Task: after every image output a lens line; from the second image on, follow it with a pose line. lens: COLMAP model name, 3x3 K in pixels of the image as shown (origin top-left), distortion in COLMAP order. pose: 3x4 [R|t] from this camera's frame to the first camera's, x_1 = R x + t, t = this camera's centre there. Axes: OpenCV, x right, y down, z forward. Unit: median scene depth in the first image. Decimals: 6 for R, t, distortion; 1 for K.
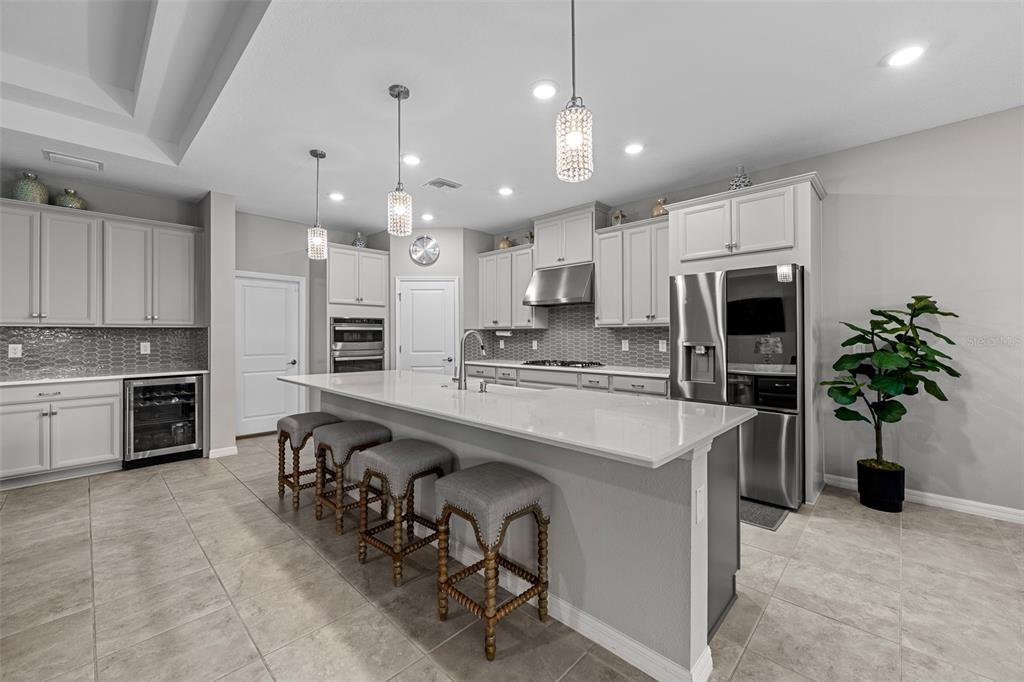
lens RADIAL K [[408.8, 0, 511.5], [0, 408.8, 334.4], [0, 0, 1]] dist [-0.001447, 0.000452]
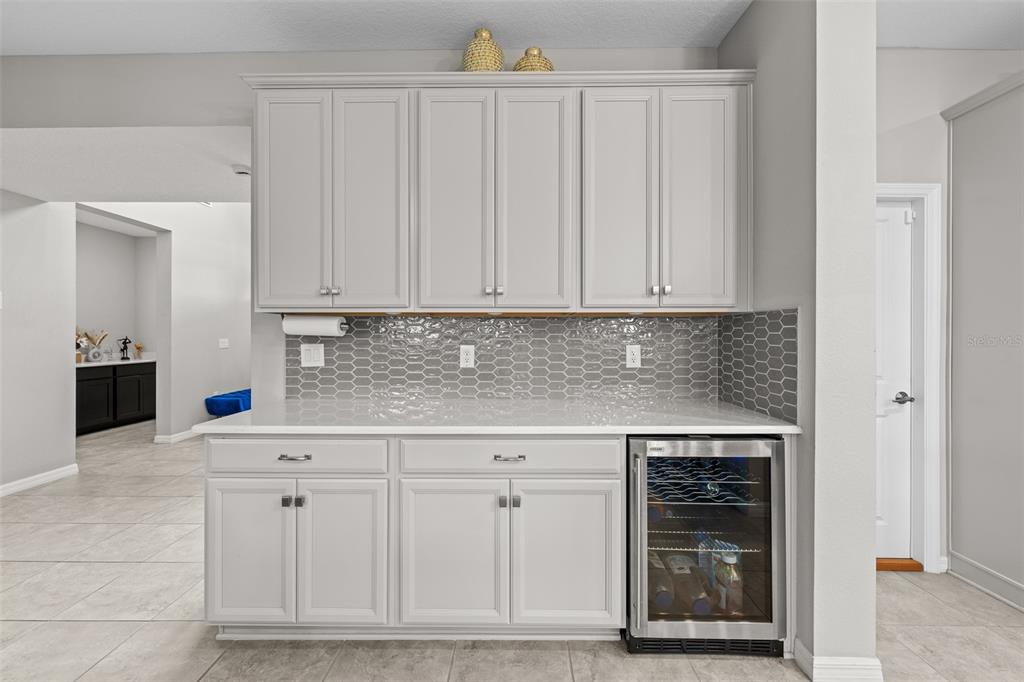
lens RADIAL K [[408.1, 0, 512.0], [0, 408.1, 341.0], [0, 0, 1]] dist [0.000827, 0.000232]
pose [[0.688367, 0.015448, -0.725198, -0.579001], [-0.001532, 0.999802, 0.019843, 0.004736], [0.725361, -0.012548, 0.688254, 0.499300]]
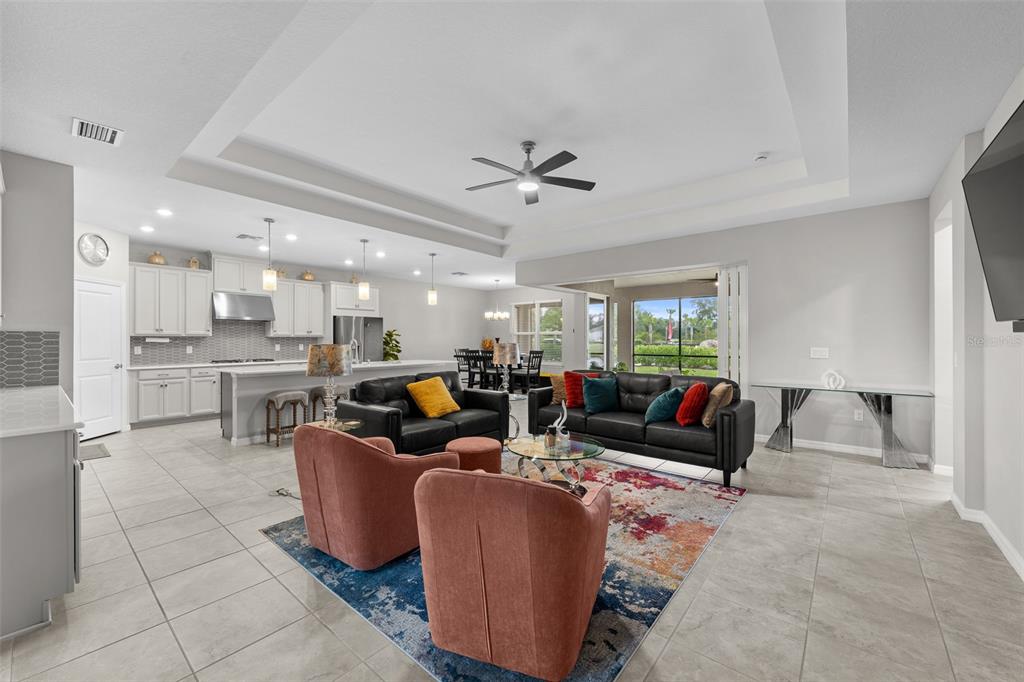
lens RADIAL K [[408.1, 0, 512.0], [0, 408.1, 341.0], [0, 0, 1]] dist [0.000827, 0.000232]
pose [[-0.067280, 0.000437, 0.997734, -1.479488], [-0.000054, 1.000000, -0.000441, 0.000797], [-0.997734, -0.000083, -0.067280, 0.152311]]
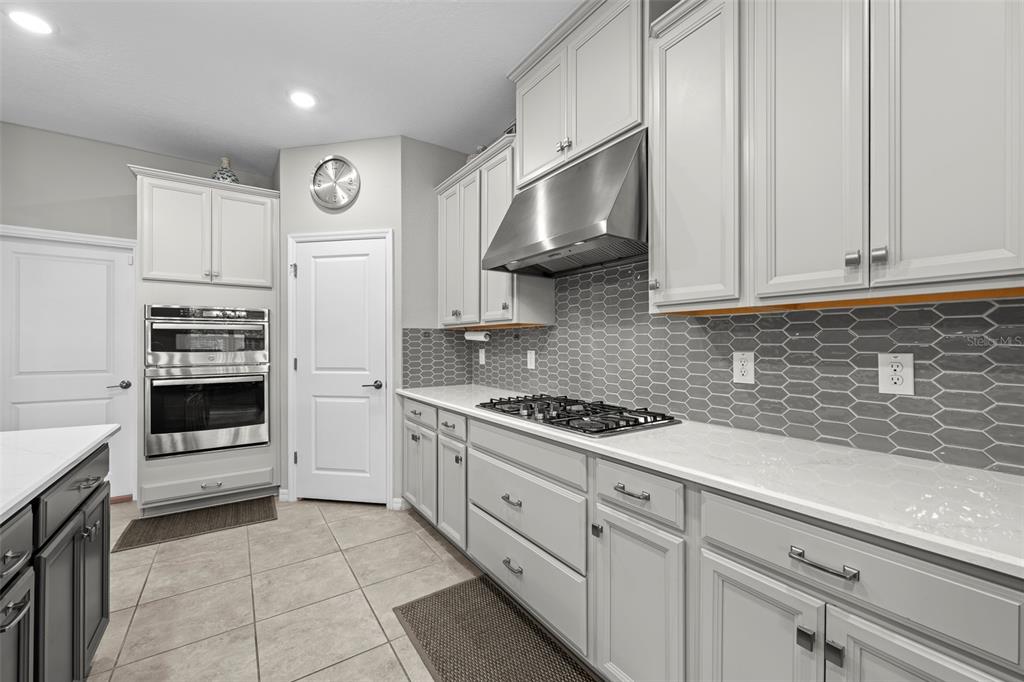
lens RADIAL K [[408.1, 0, 512.0], [0, 408.1, 341.0], [0, 0, 1]] dist [0.000827, 0.000232]
pose [[0.978918, 0.001655, -0.204245, 0.161398], [-0.002371, 0.999992, -0.003264, 0.006718], [0.204238, 0.003680, 0.978914, 0.637938]]
